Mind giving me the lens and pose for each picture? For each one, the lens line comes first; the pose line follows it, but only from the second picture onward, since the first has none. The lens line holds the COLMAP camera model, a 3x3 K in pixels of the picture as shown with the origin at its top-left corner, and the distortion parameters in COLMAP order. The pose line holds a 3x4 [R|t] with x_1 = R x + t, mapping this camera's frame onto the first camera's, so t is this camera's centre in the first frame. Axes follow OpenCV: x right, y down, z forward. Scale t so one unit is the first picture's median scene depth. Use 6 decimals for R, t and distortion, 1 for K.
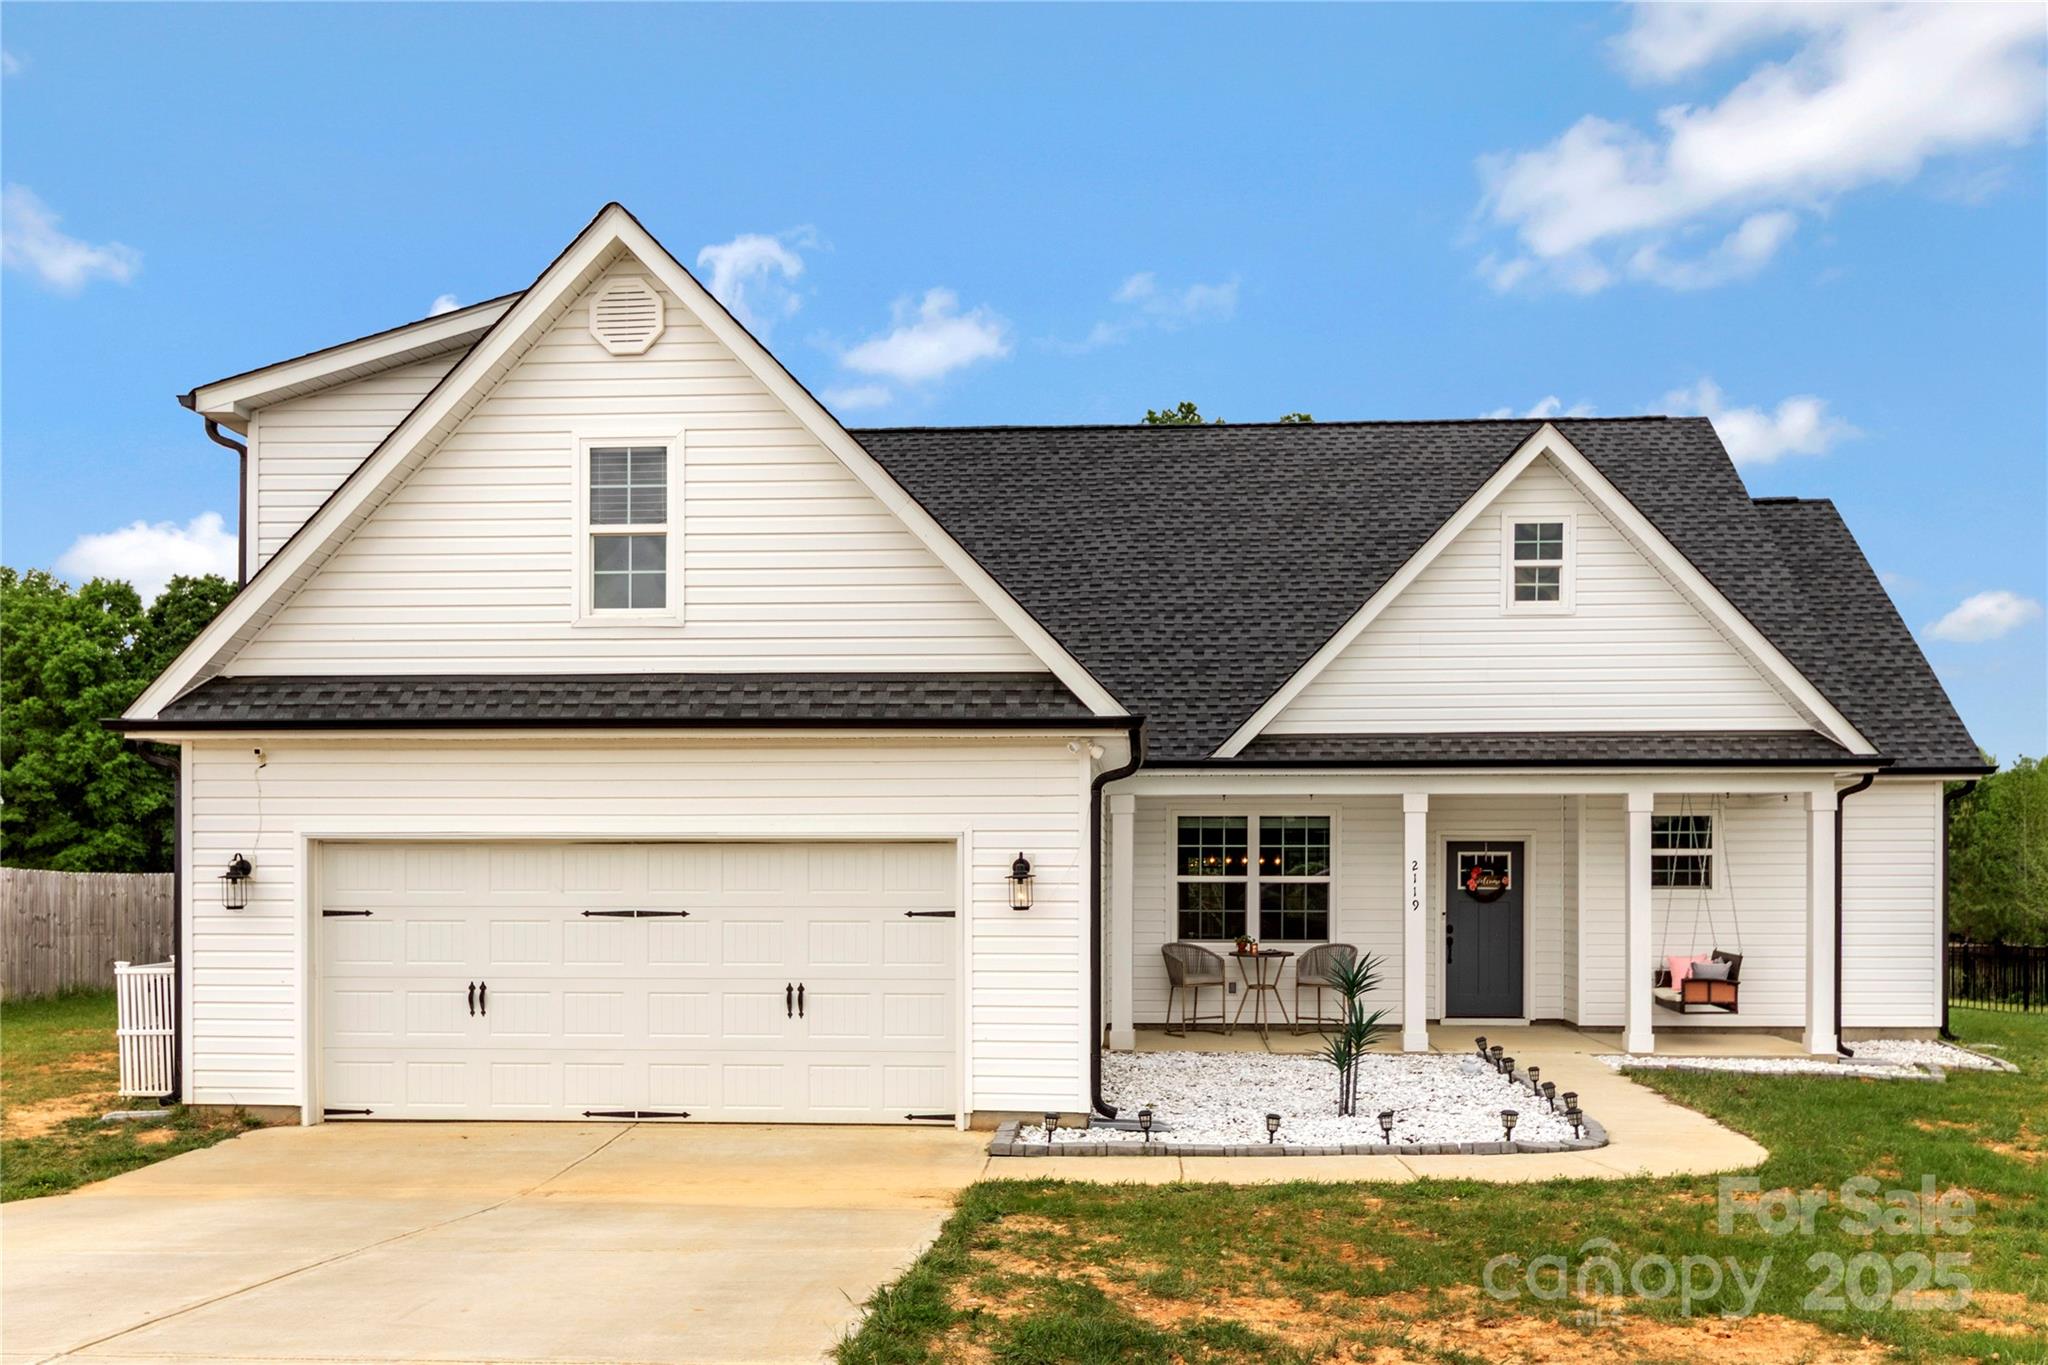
lens RADIAL K [[1602.9, 0, 1104.7], [0, 1602.9, 872.1], [0, 0, 1]] dist [0.002575, -0.008369]
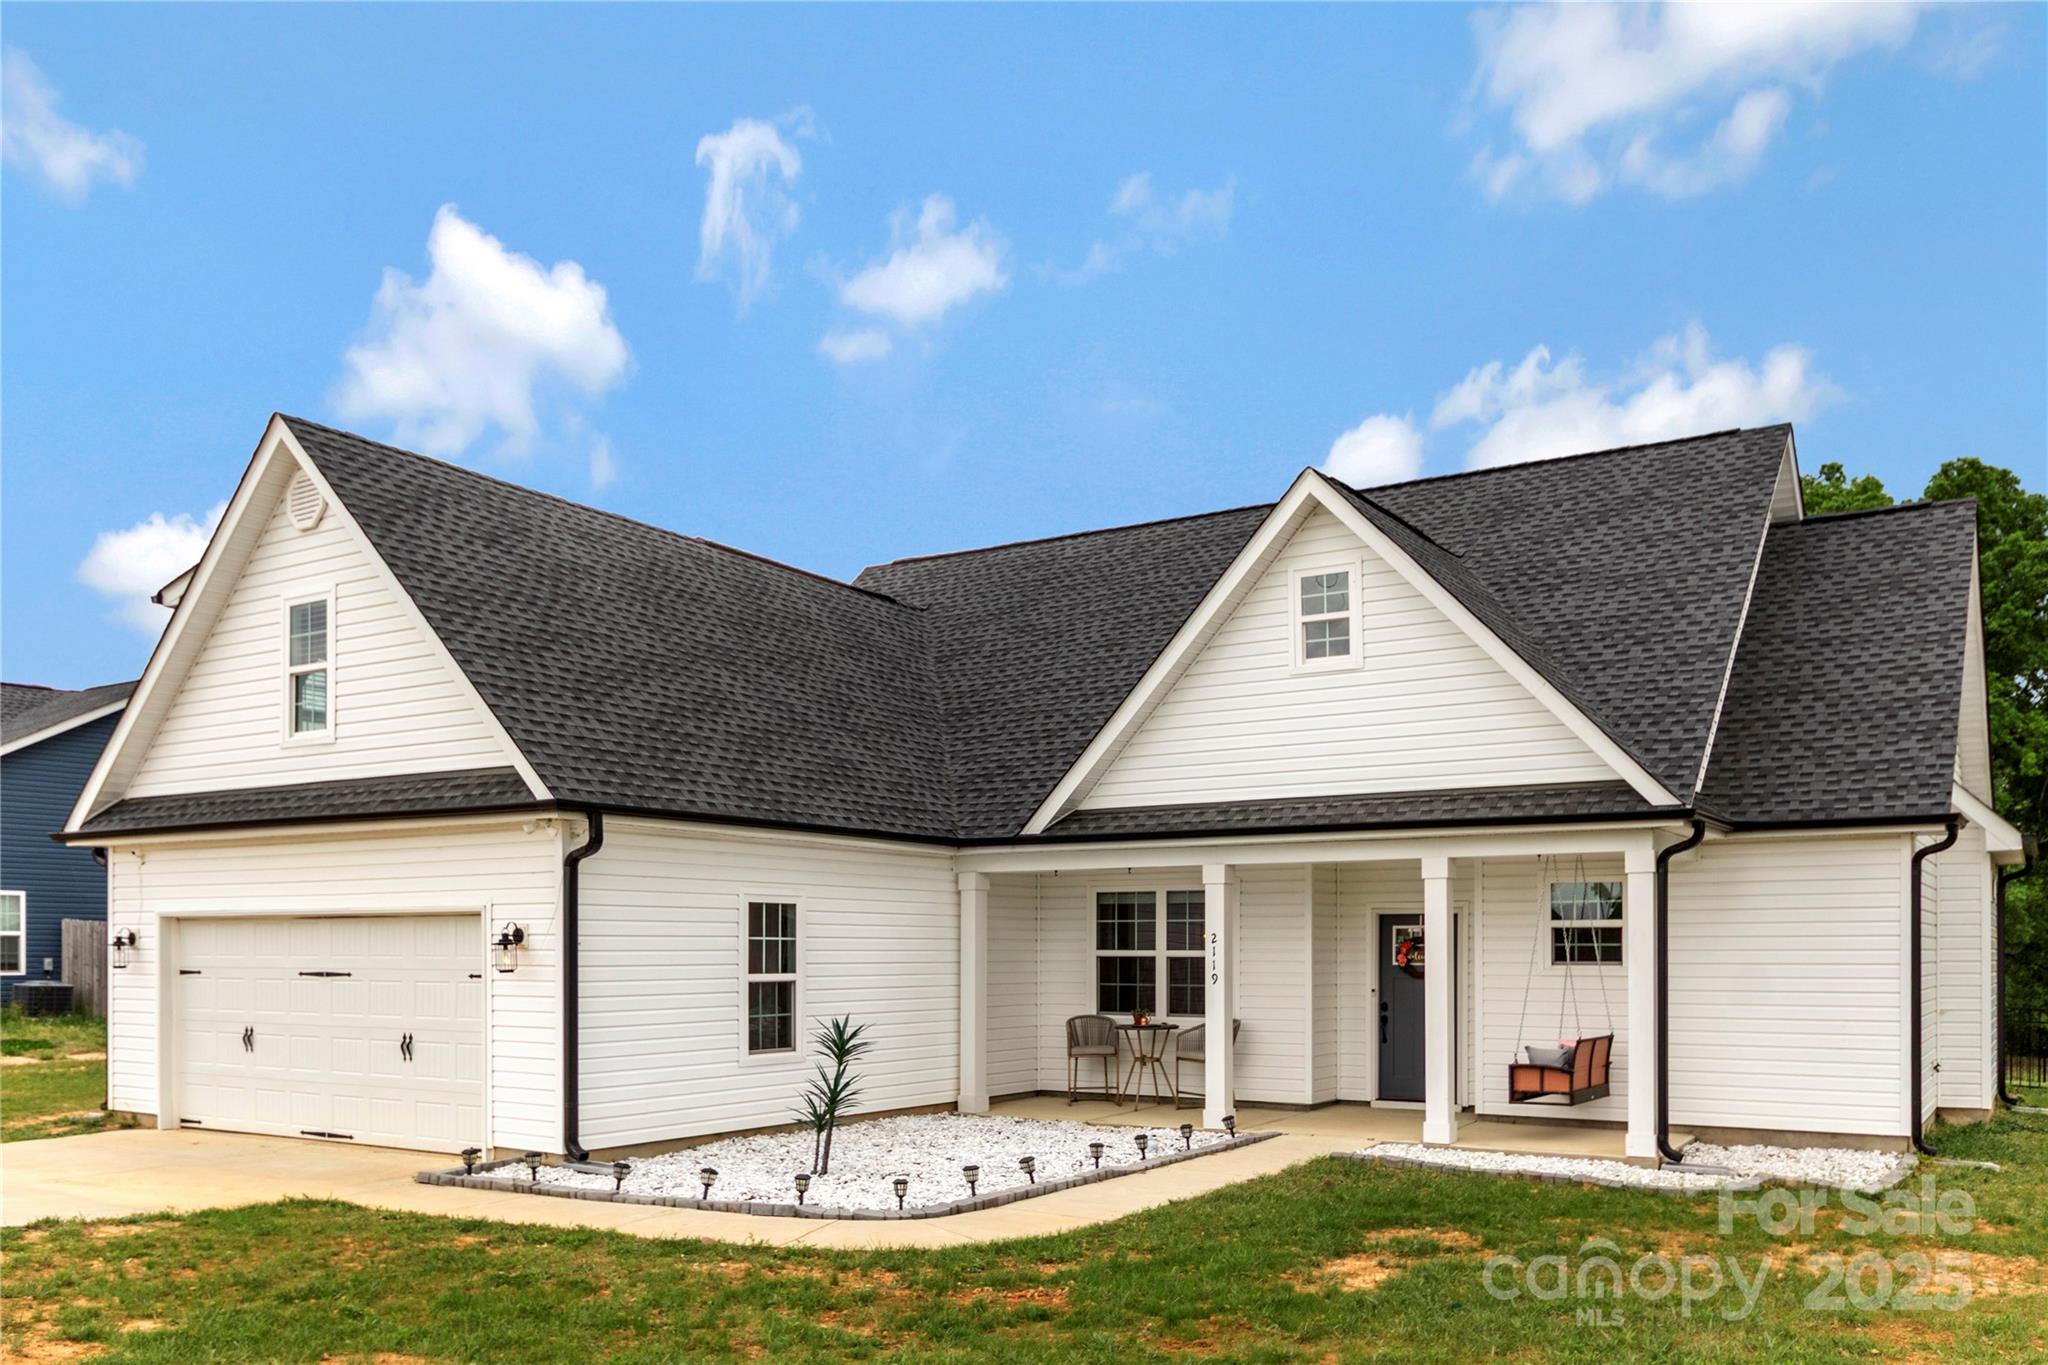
lens RADIAL K [[1525.1, 0, 1262.8], [0, 1525.1, 951.5], [0, 0, 1]] dist [-0.001858, 0.002822]
pose [[0.897829, 0.000774, -0.440344, 0.637964], [-0.002908, 0.999987, -0.004173, 0.007947], [0.440335, 0.005027, 0.897819, 0.181966]]
